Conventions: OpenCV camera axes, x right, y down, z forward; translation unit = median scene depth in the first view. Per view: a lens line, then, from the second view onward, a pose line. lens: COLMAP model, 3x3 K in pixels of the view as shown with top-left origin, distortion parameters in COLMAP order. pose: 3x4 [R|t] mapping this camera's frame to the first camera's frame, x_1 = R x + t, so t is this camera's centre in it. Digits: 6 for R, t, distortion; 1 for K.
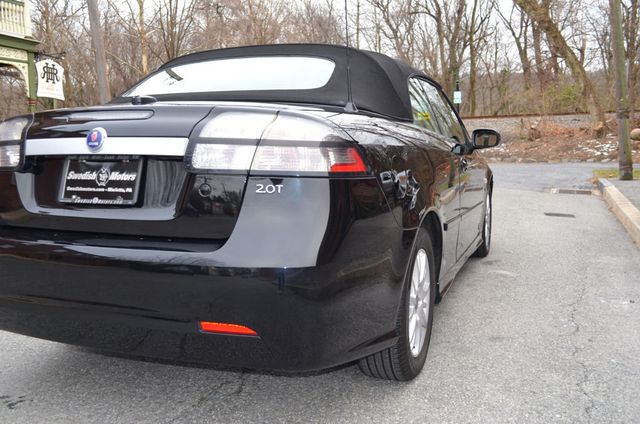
lens RADIAL K [[590.9, 0, 325.0], [0, 590.9, 211.6], [0, 0, 1]] dist [-0.058871, 0.000000]
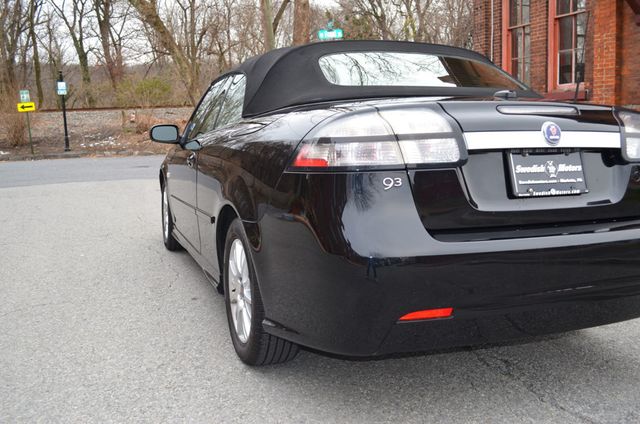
lens RADIAL K [[590.9, 0, 324.5], [0, 590.9, 212.4], [0, 0, 1]] dist [-0.058871, 0.000000]
pose [[0.764935, -0.086666, 0.638250, -1.356714], [0.078103, 0.996075, 0.041648, -0.057153], [-0.639355, 0.017991, 0.768701, 0.457536]]
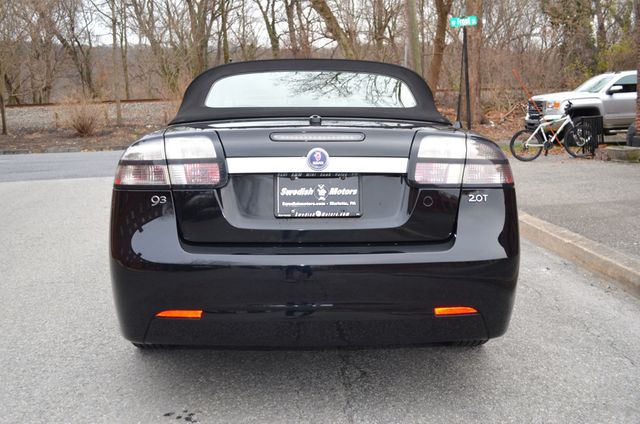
lens RADIAL K [[652.8, 0, 333.1], [0, 652.8, 228.3], [0, 0, 1]] dist [-0.048817, 0.000000]
pose [[0.916955, -0.057887, 0.394769, -0.851264], [0.041694, 0.997904, 0.049482, -0.051082], [-0.396807, -0.028913, 0.917447, -0.150942]]
